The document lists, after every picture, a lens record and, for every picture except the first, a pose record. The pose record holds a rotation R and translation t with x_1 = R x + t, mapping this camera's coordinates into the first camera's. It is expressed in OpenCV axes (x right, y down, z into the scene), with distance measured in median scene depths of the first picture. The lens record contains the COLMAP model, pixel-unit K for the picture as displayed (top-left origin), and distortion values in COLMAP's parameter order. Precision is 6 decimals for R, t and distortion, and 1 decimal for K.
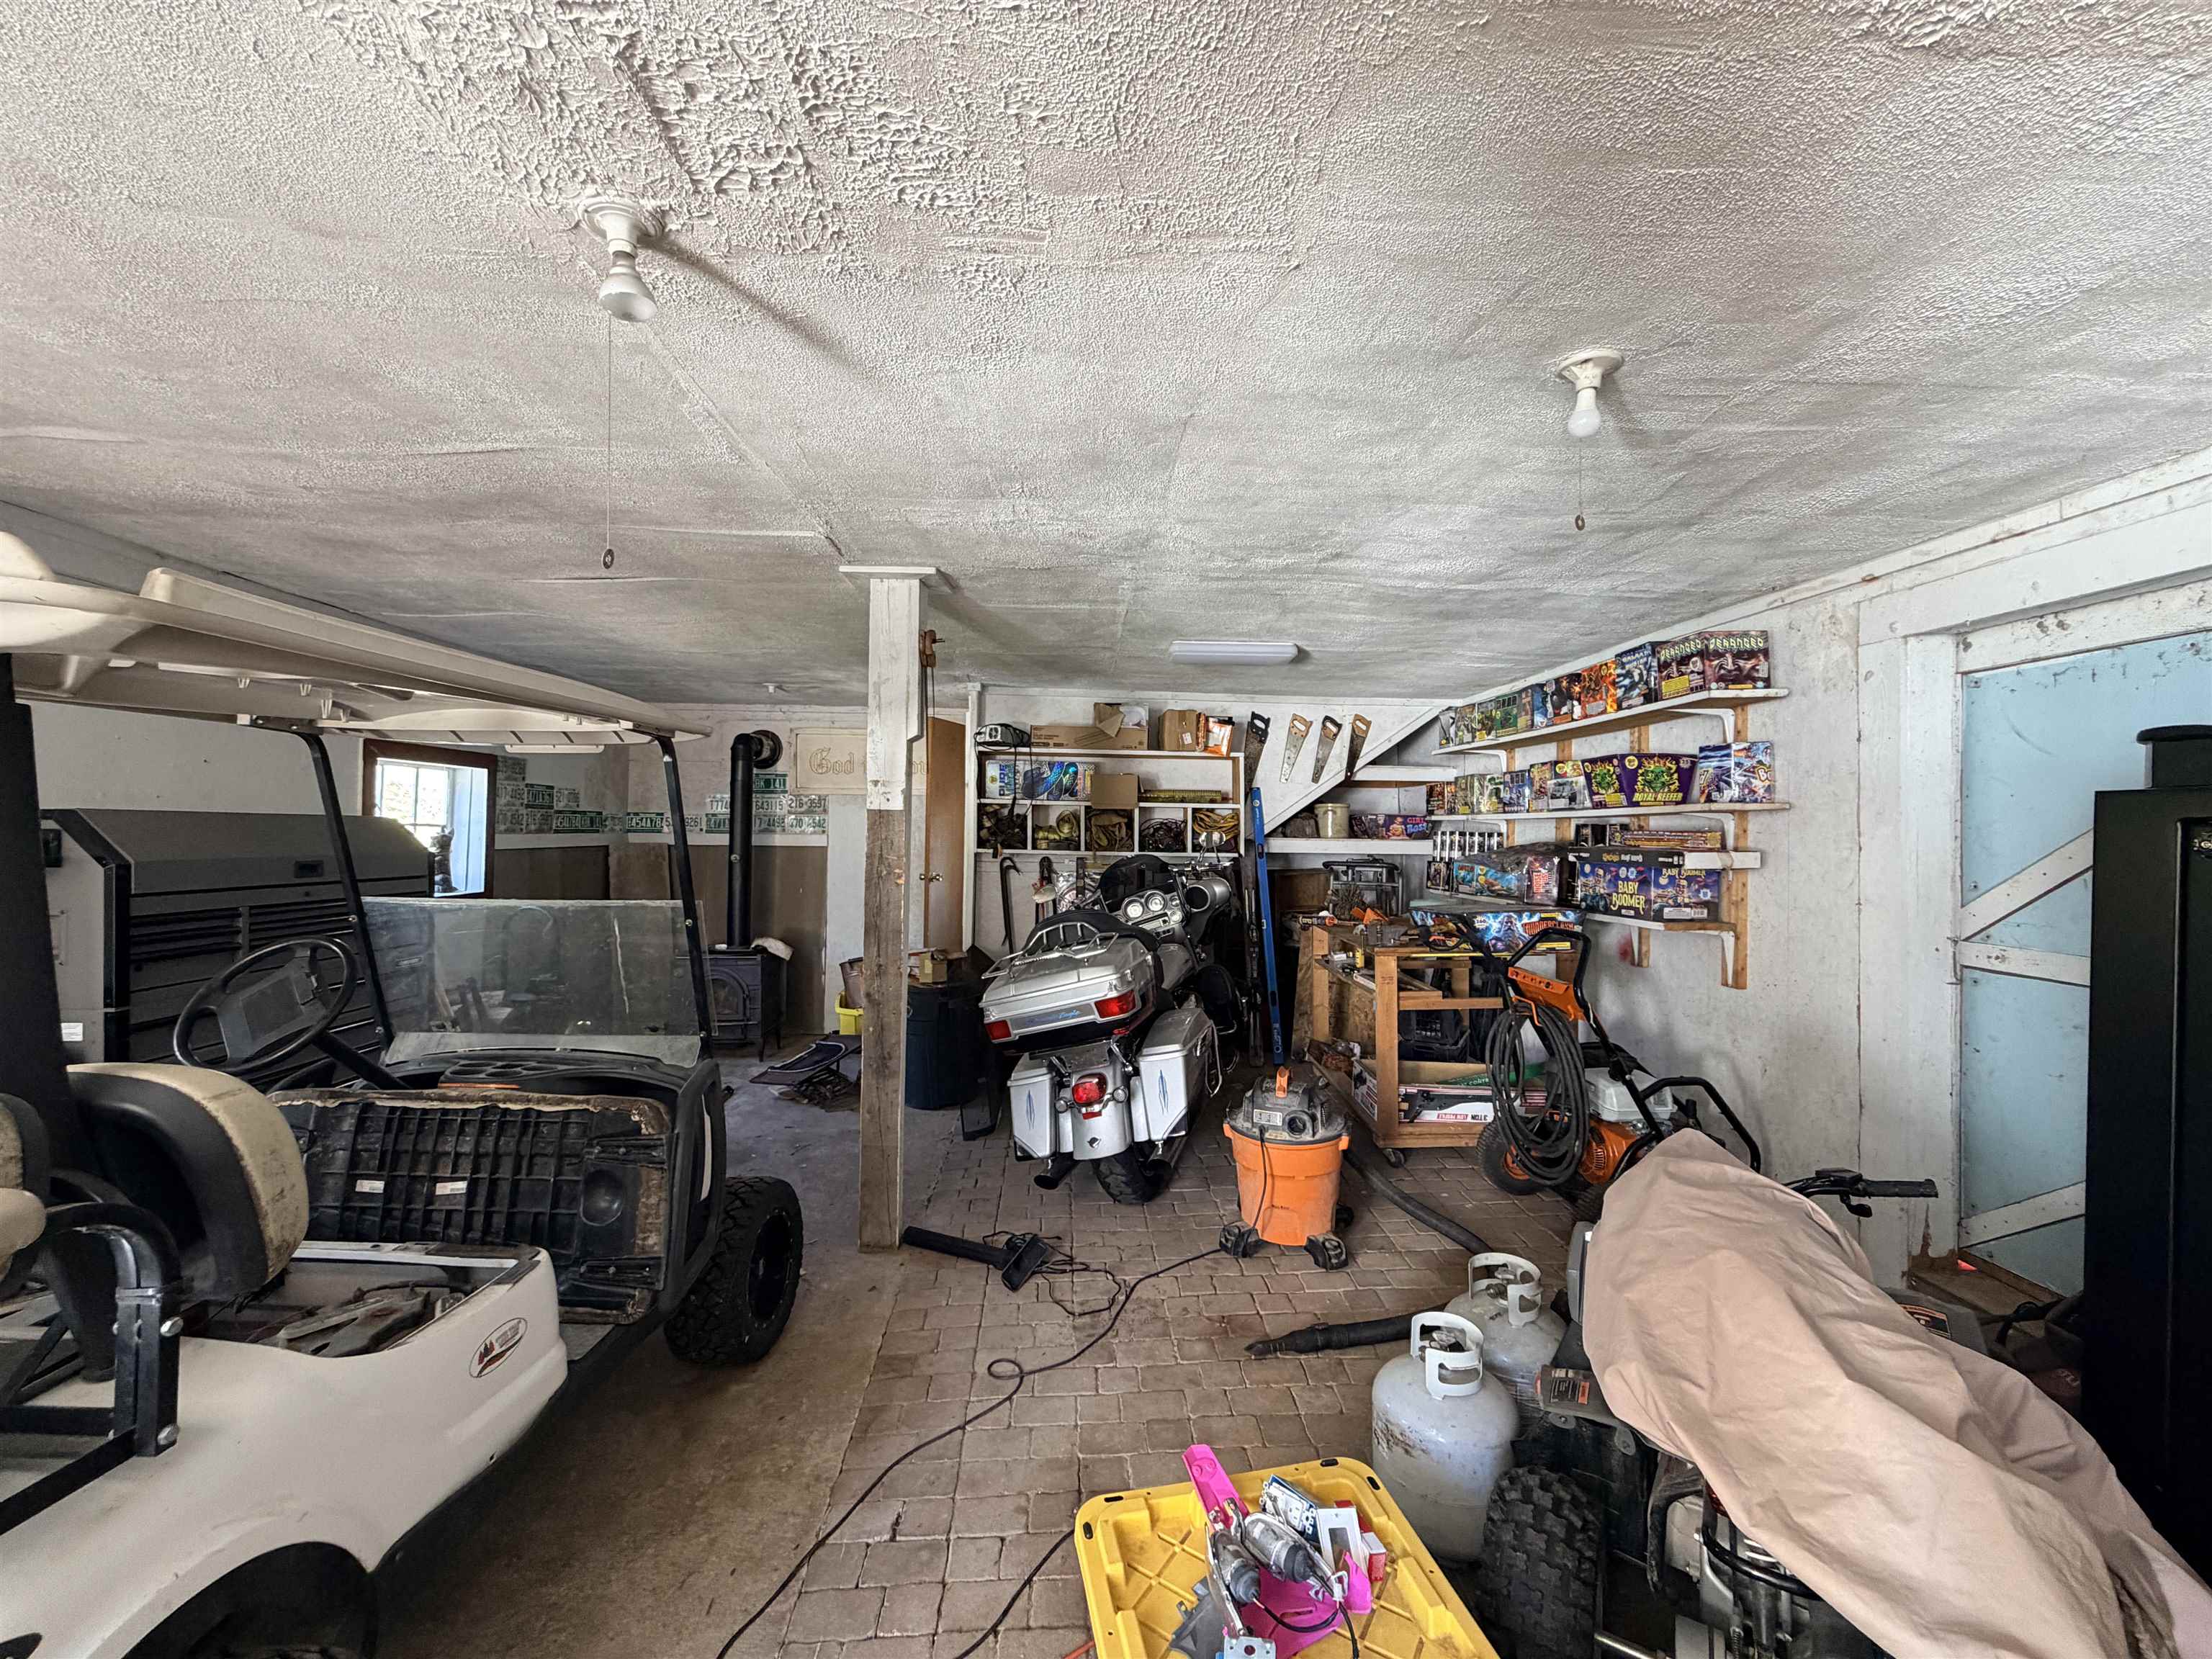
lens RADIAL K [[880.2, 0, 1099.0], [0, 880.2, 833.0], [0, 0, 1]] dist [-0.002169, 0.000634]
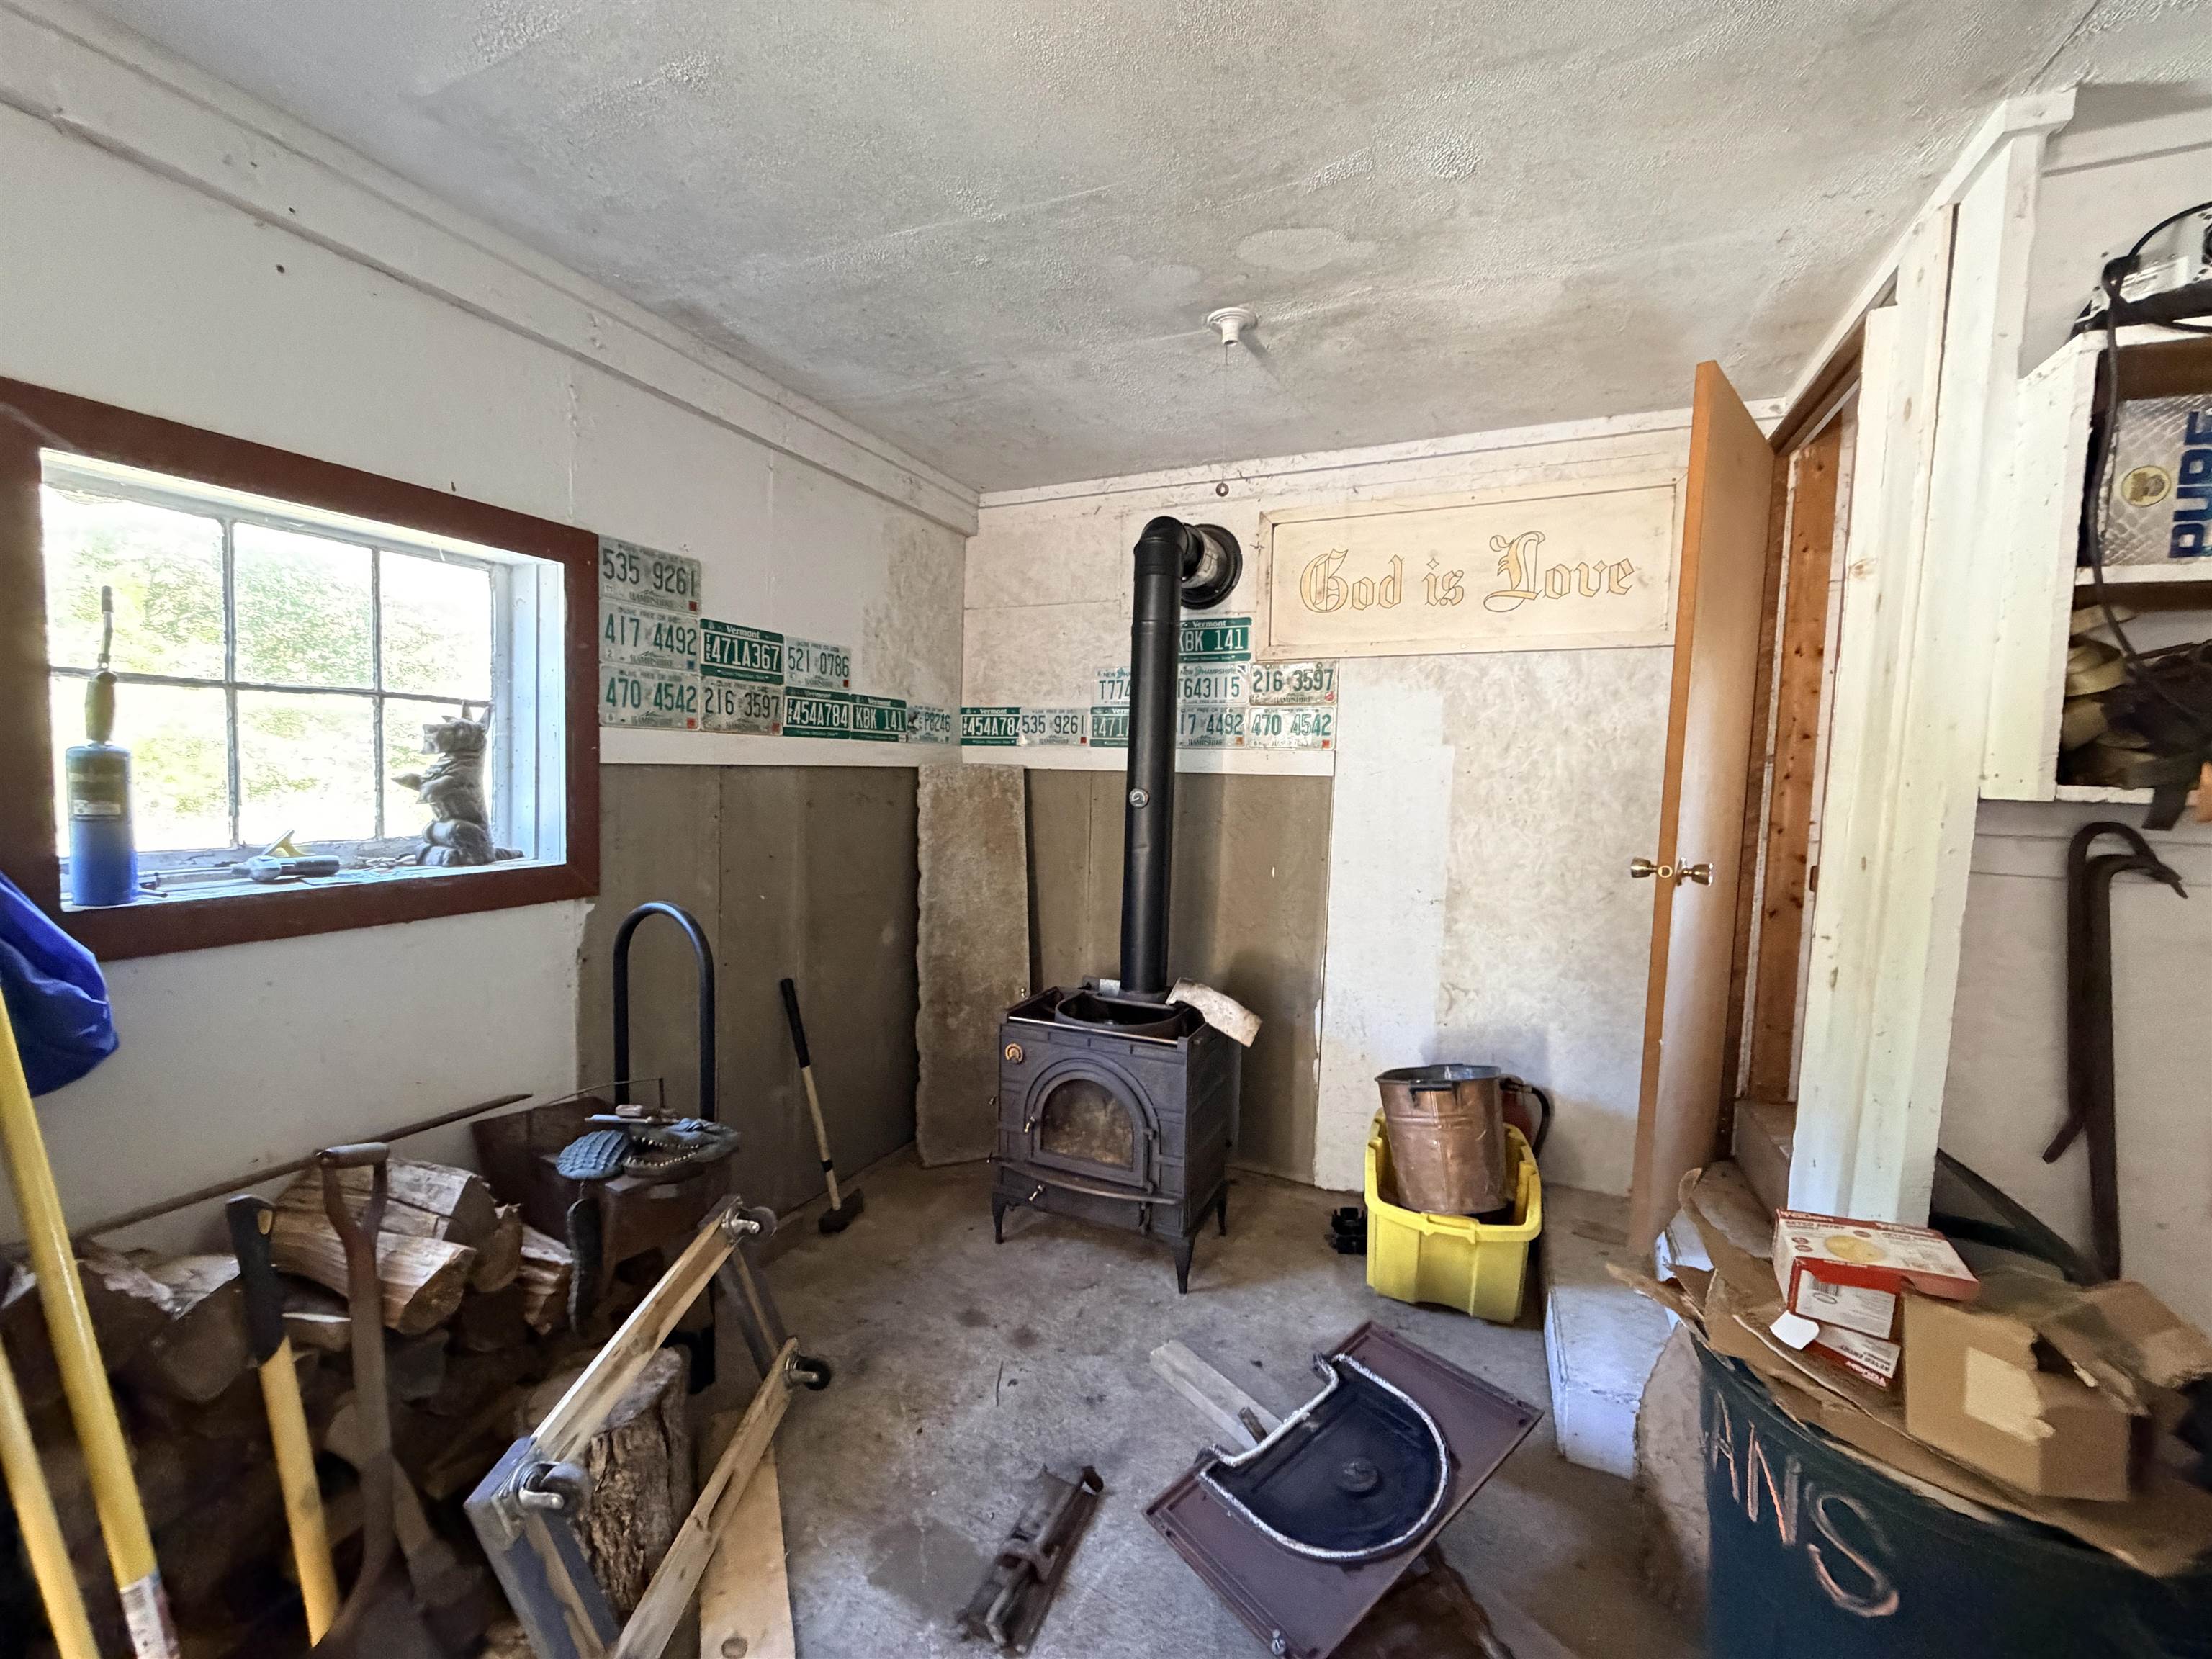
lens RADIAL K [[880.2, 0, 1105.1], [0, 880.2, 827.3], [0, 0, 1]] dist [-0.002169, 0.000634]
pose [[0.892968, 0.040940, -0.448255, -0.223919], [-0.015250, 0.998035, 0.060772, 0.016186], [0.449862, -0.047432, 0.891838, 0.583565]]
